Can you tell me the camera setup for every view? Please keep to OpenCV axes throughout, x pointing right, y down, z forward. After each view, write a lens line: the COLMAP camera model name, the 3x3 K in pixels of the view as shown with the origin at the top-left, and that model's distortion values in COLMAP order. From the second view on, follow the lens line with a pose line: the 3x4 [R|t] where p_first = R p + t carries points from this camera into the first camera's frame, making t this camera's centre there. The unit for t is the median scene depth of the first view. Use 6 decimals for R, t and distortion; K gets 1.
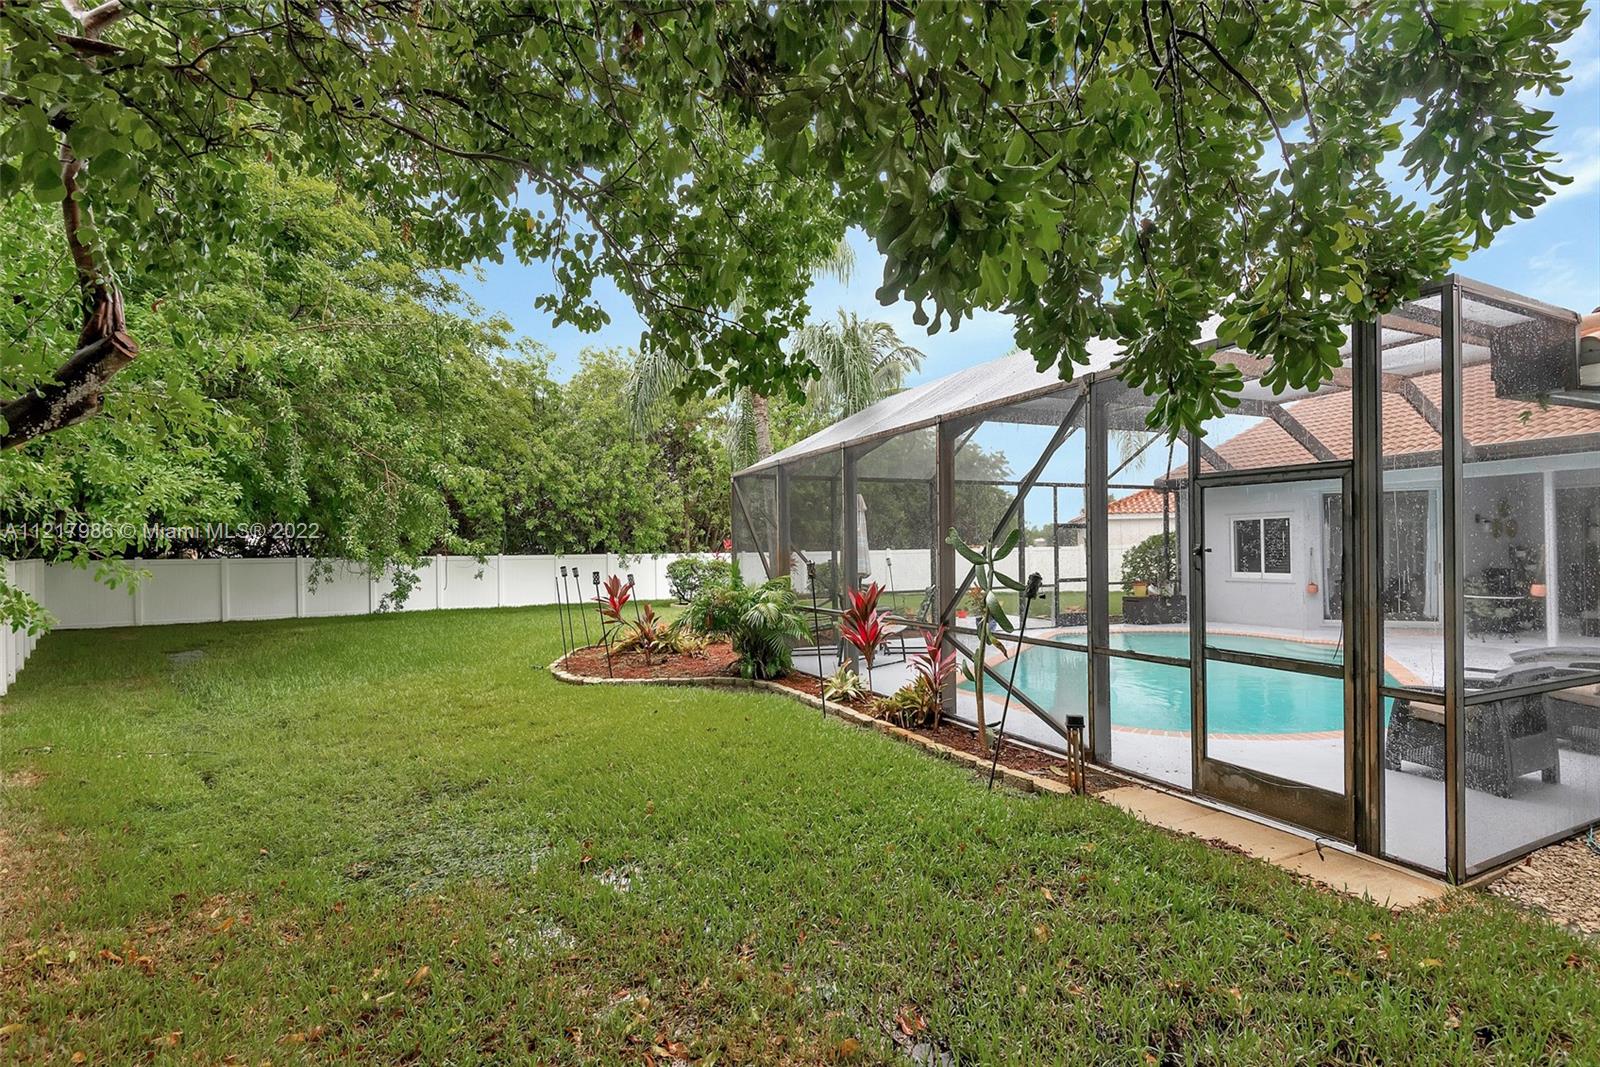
lens RADIAL K [[752.4, 0, 801.1], [0, 752.4, 536.4], [0, 0, 1]] dist [0.000983, -0.000089]
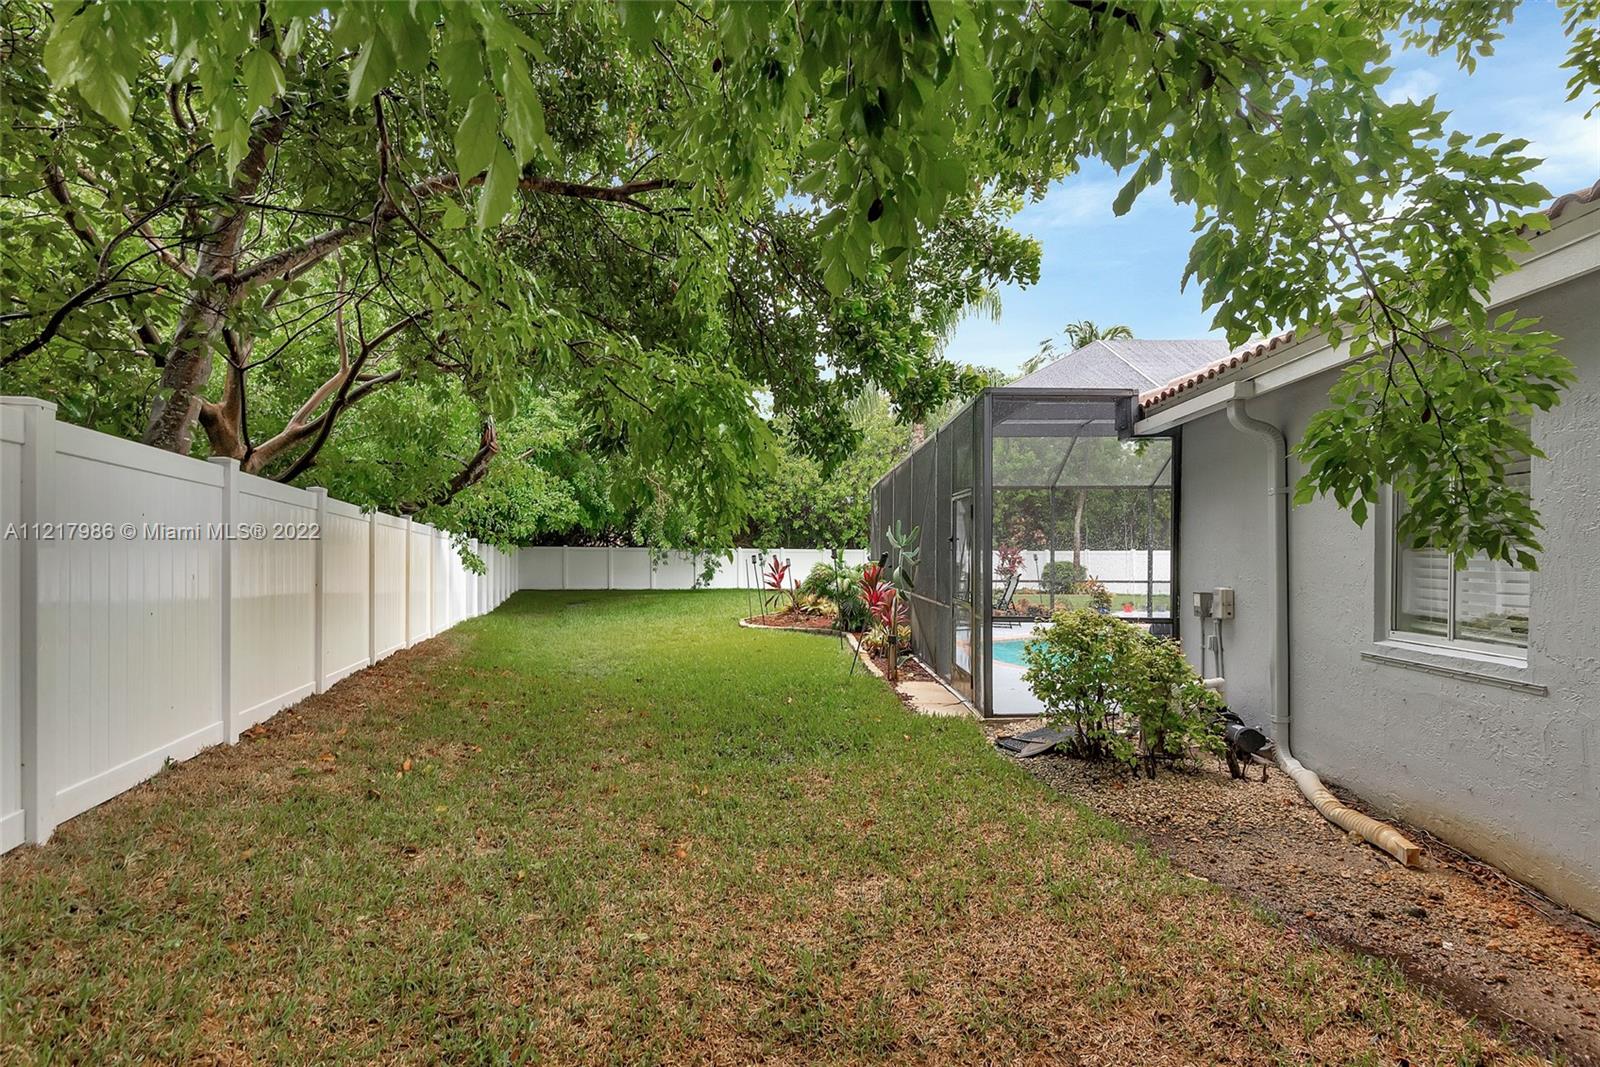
lens RADIAL K [[752.4, 0, 799.8], [0, 752.4, 539.5], [0, 0, 1]] dist [0.000983, -0.000089]
pose [[0.893890, 0.010084, -0.448173, 0.232402], [-0.008648, 0.999949, 0.005251, 0.002588], [0.448203, -0.000818, 0.893932, -0.153720]]
